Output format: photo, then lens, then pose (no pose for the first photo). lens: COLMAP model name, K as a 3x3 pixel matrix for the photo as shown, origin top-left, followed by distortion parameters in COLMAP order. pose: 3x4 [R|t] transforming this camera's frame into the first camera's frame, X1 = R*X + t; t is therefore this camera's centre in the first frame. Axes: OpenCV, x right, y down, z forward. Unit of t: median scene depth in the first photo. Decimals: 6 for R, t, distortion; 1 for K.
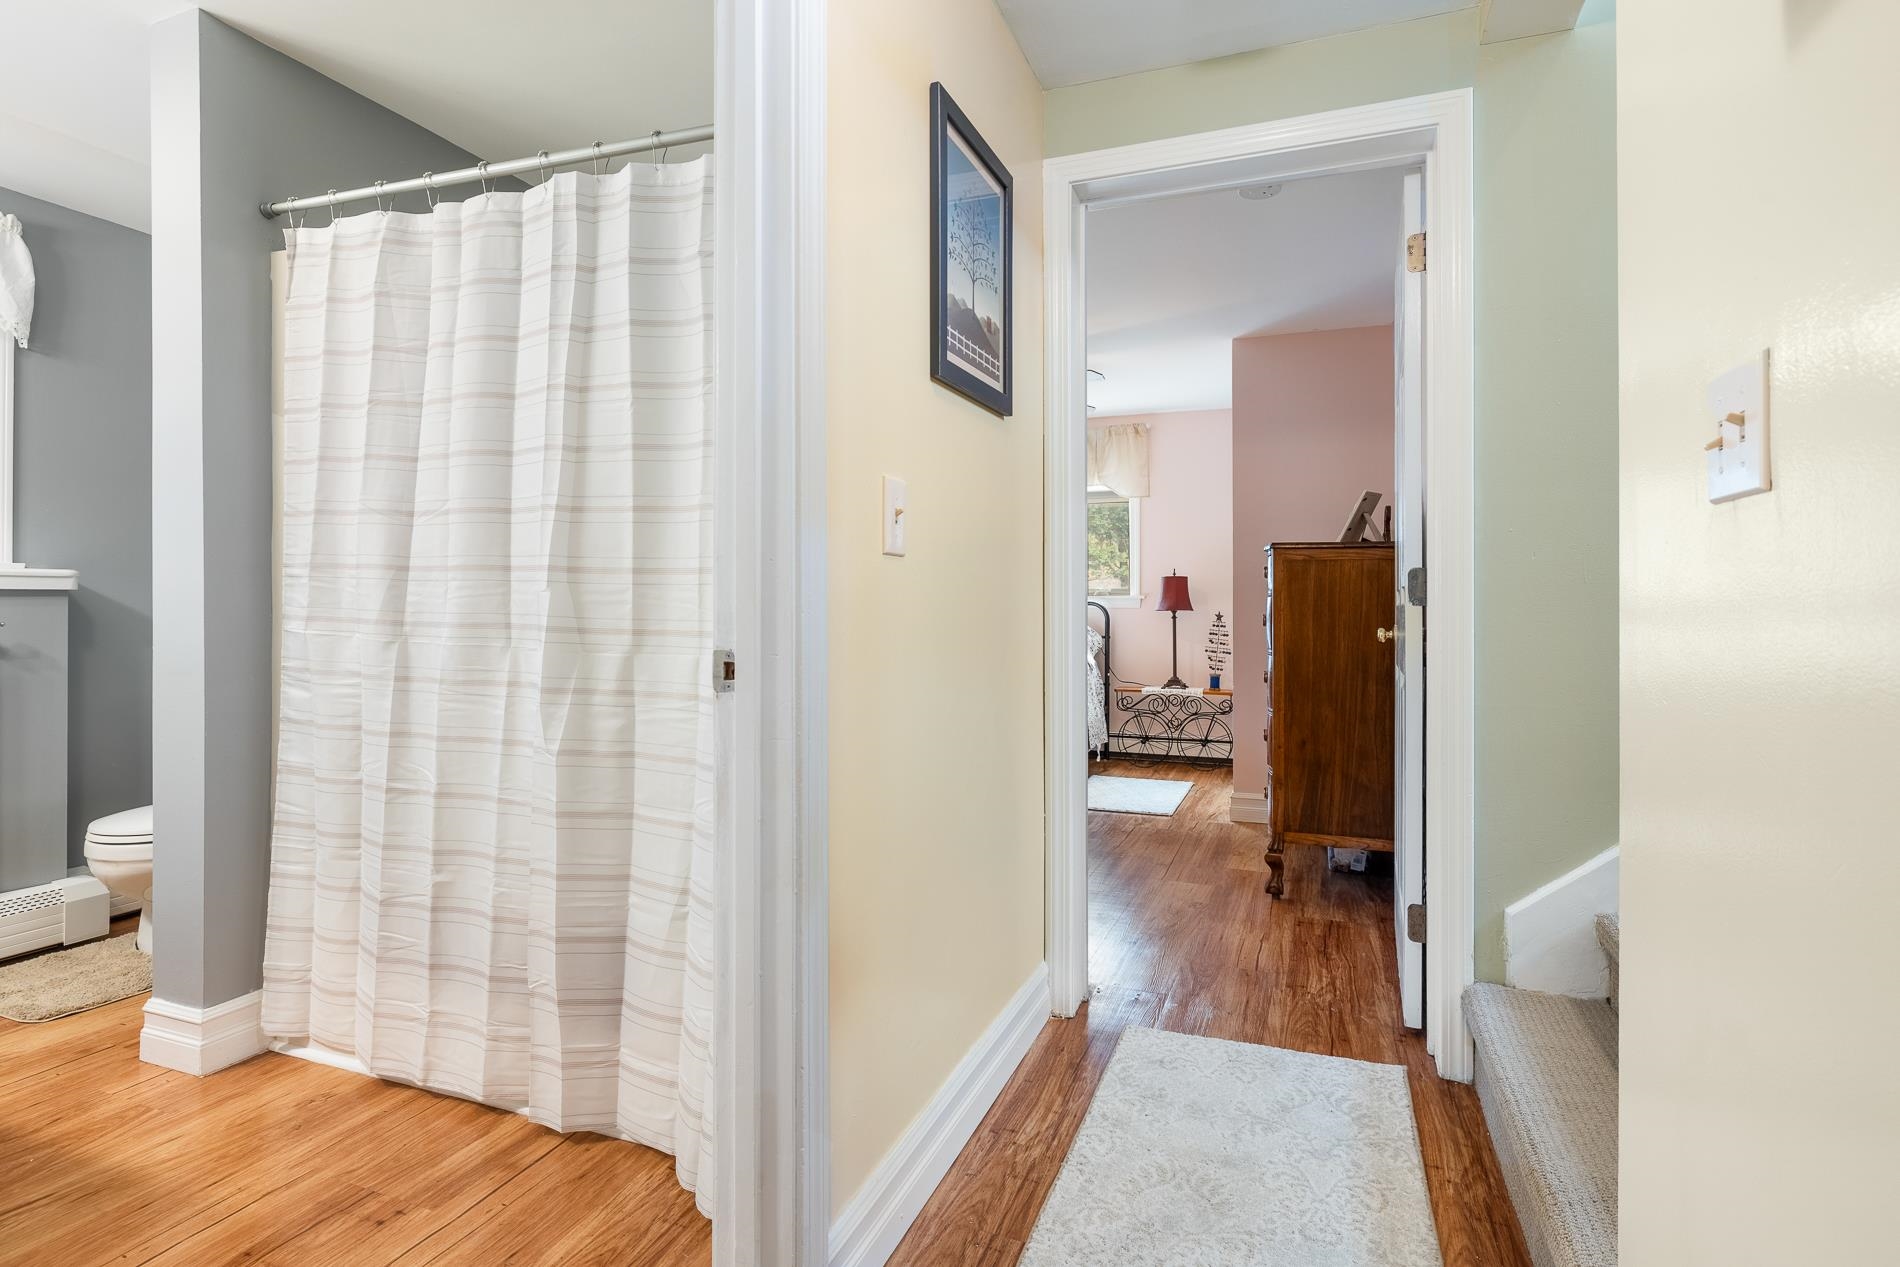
lens RADIAL K [[947.1, 0, 979.1], [0, 947.1, 603.3], [0, 0, 1]] dist [-0.006818, 0.000699]
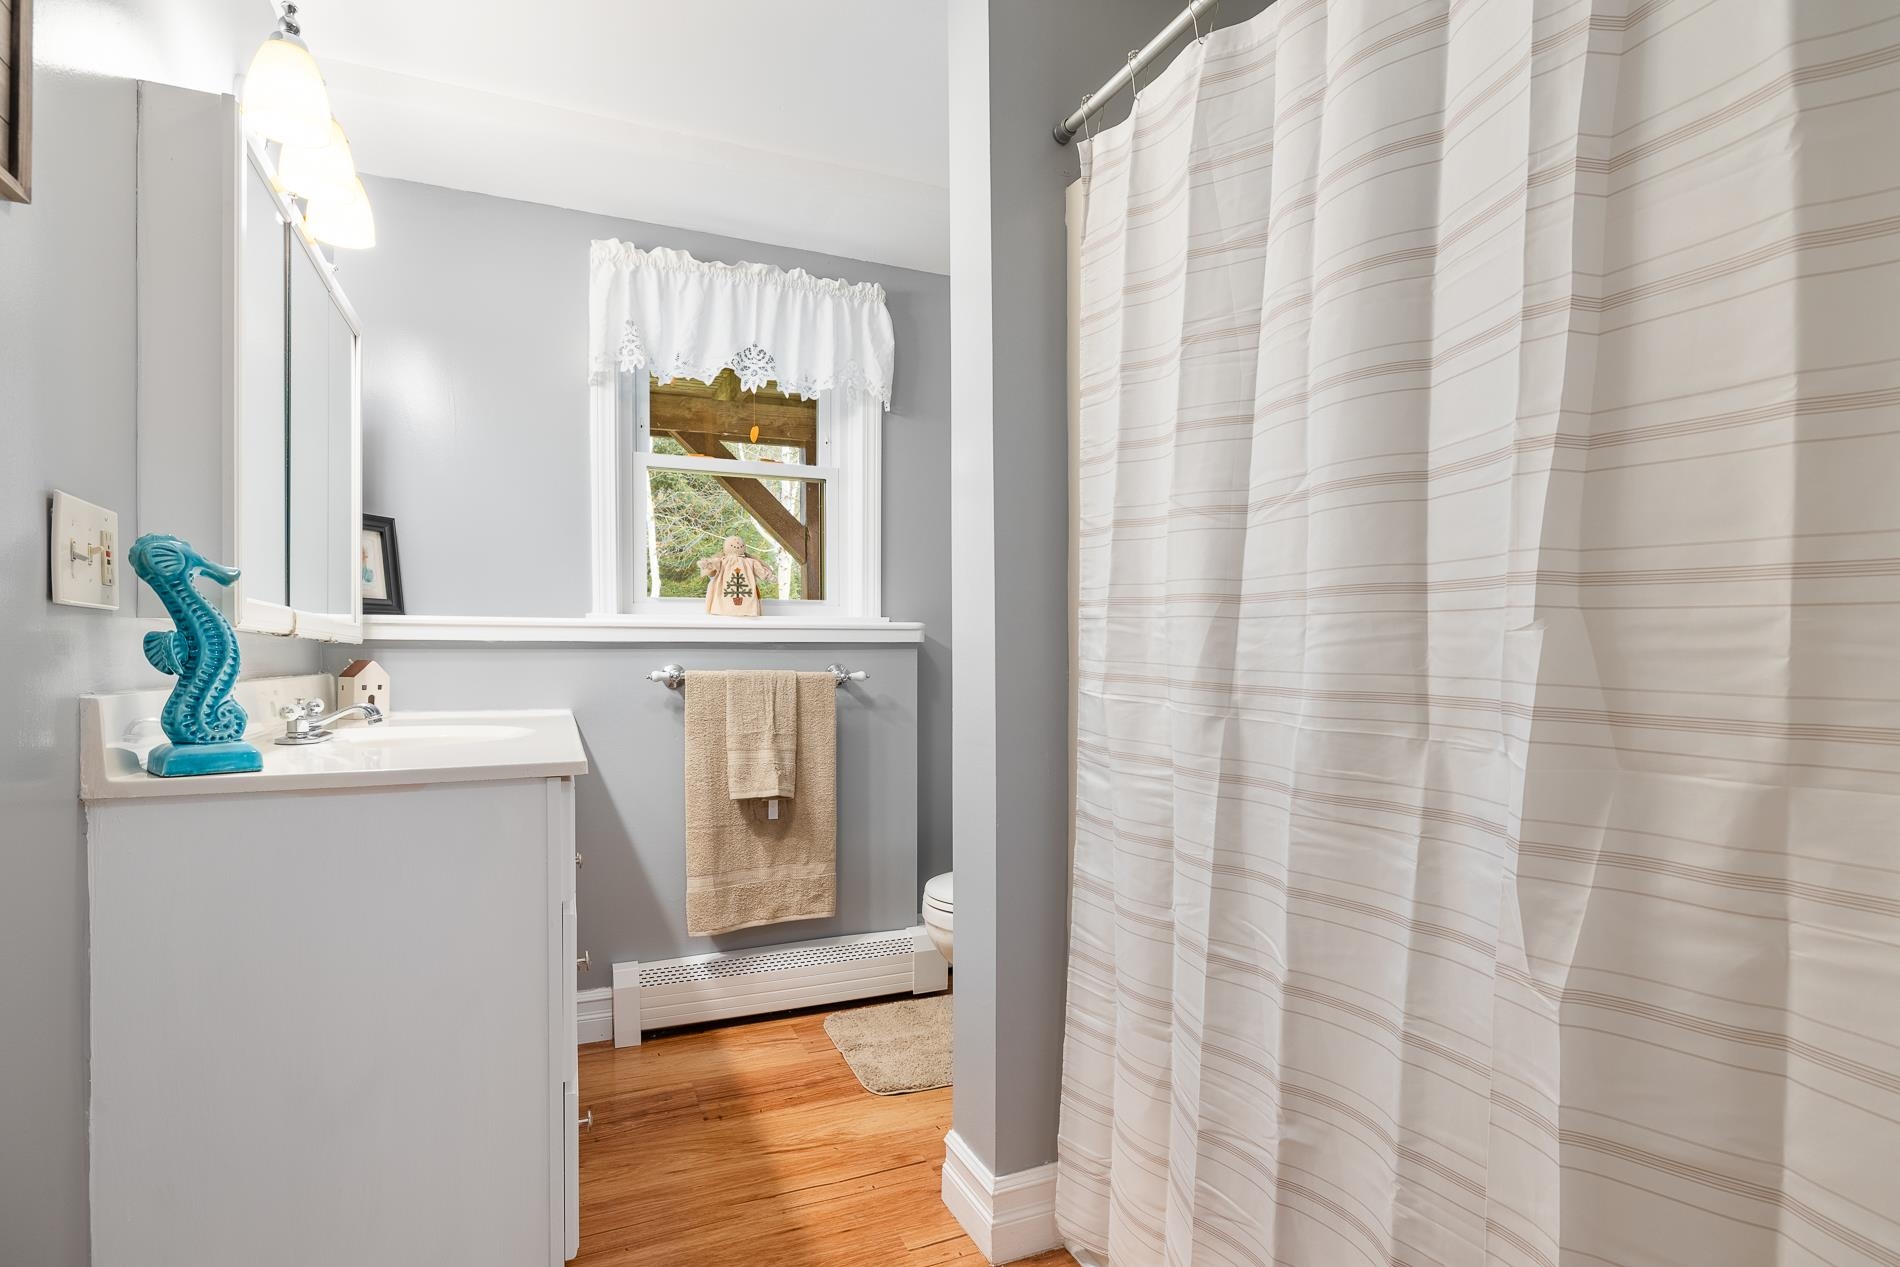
lens RADIAL K [[967.7, 0, 952.3], [0, 967.7, 663.0], [0, 0, 1]] dist [-0.001142, -0.000503]
pose [[0.702576, 0.004253, -0.711596, -0.290260], [0.003010, 0.999955, 0.008949, -0.001166], [0.711602, -0.008429, 0.702532, 0.429113]]
